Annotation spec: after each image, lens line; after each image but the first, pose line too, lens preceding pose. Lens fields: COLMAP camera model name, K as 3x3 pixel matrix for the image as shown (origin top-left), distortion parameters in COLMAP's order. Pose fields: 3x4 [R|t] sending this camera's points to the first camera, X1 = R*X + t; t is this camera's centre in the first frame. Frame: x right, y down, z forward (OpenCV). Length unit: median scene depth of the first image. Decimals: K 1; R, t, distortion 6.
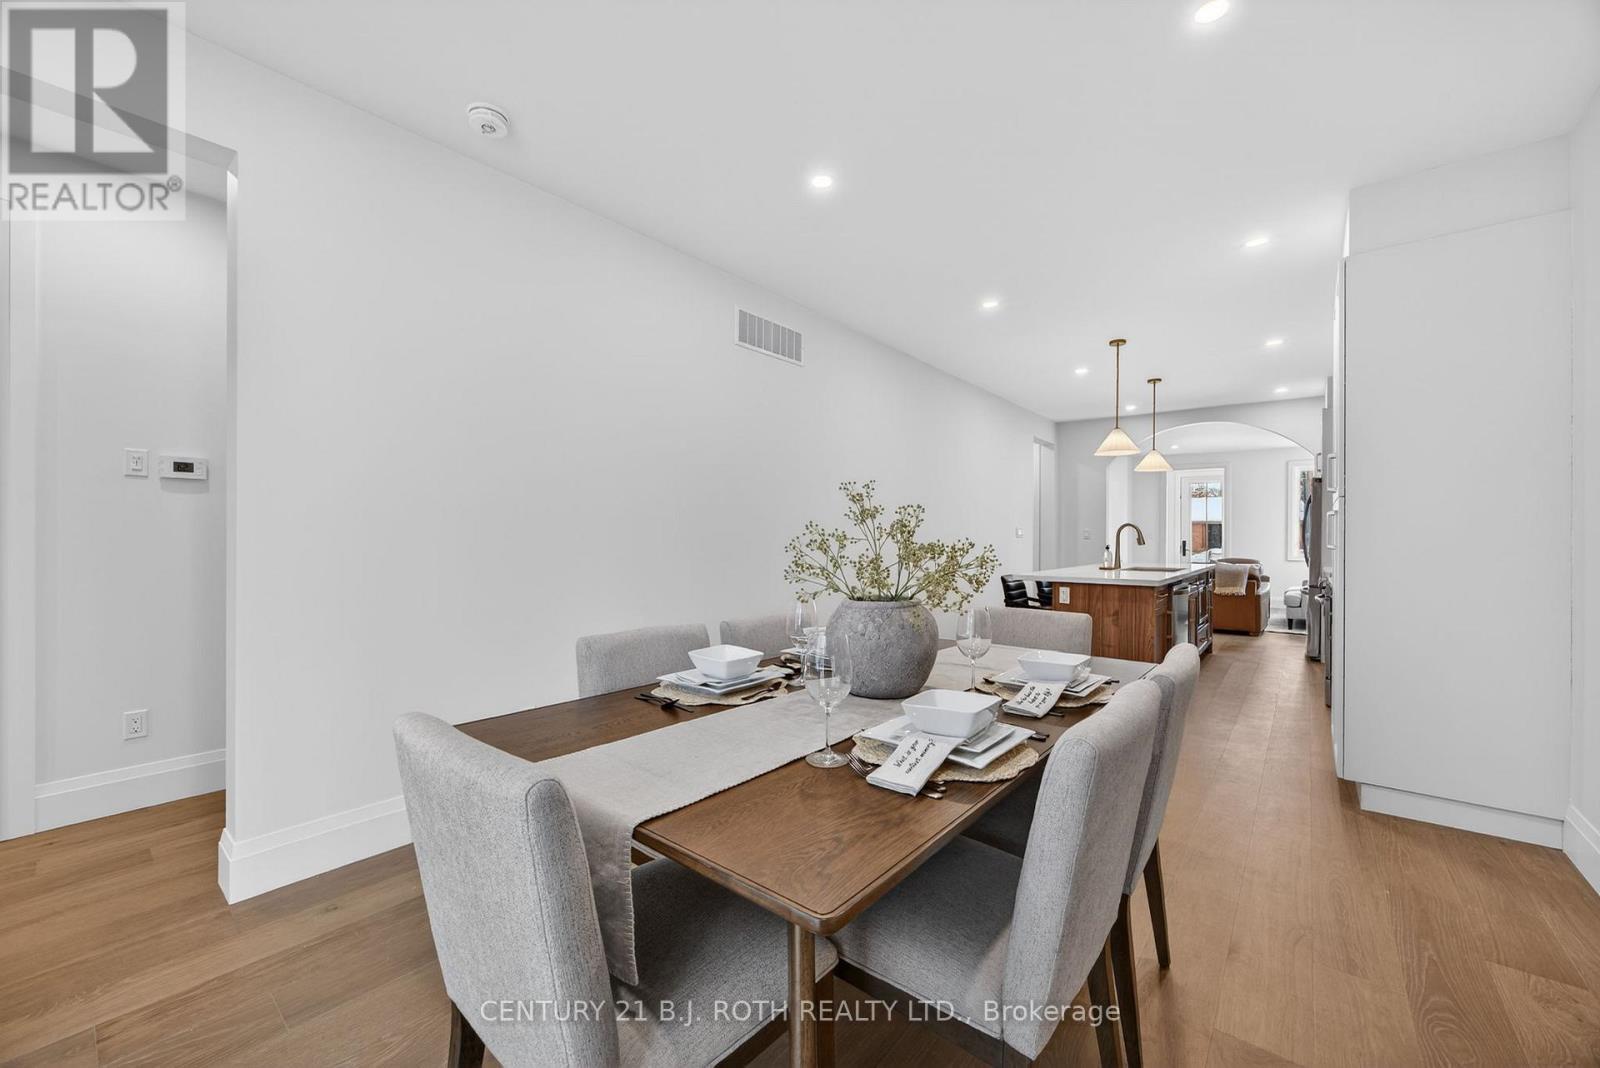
lens RADIAL K [[646.3, 0, 800.0], [0, 646.3, 534.0], [0, 0, 1]] dist [0.014884, 0.000128]
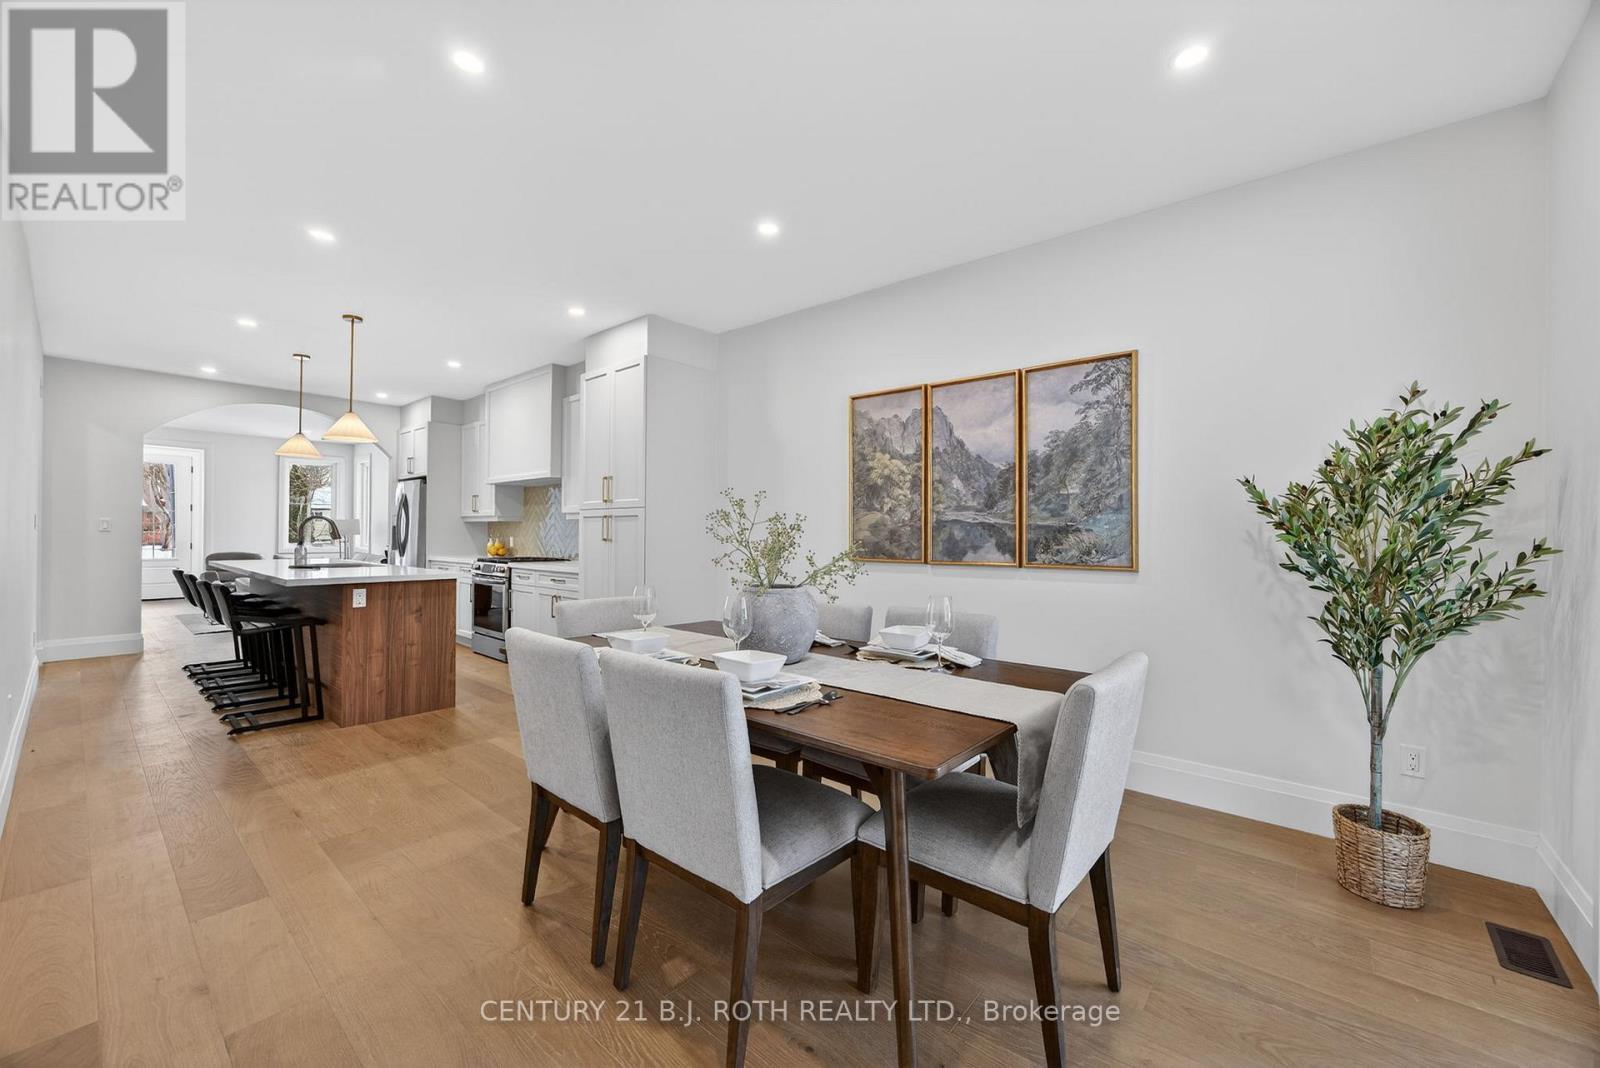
lens RADIAL K [[646.3, 0, 800.0], [0, 646.3, 534.0], [0, 0, 1]] dist [0.014884, 0.000128]
pose [[0.056480, -0.002544, 0.998400, -0.266135], [-0.011621, 0.999927, 0.003206, -0.001175], [-0.998336, -0.011783, 0.056447, 0.215945]]
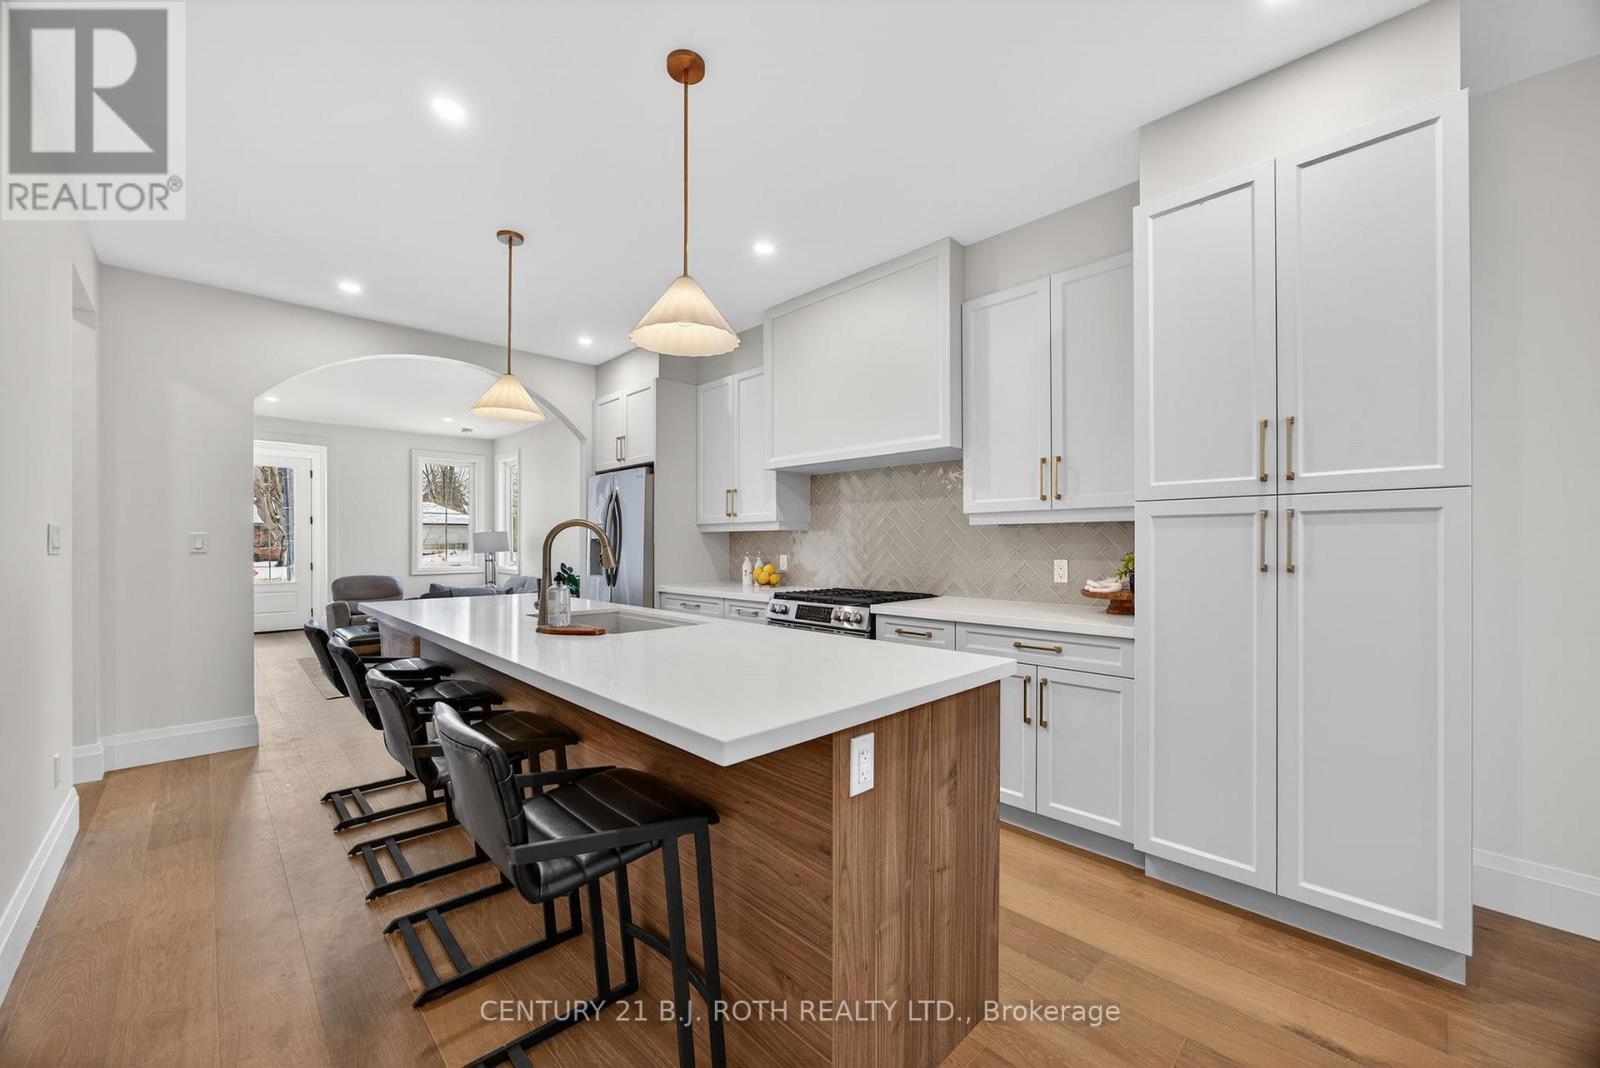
lens RADIAL K [[617.9, 0, 809.6], [0, 617.9, 546.0], [0, 0, 1]] dist [-0.003619, -0.000056]
pose [[0.114564, -0.006416, 0.993395, 0.083796], [-0.003021, 0.999972, 0.006807, -0.001519], [-0.993411, -0.003781, 0.114541, 0.603264]]
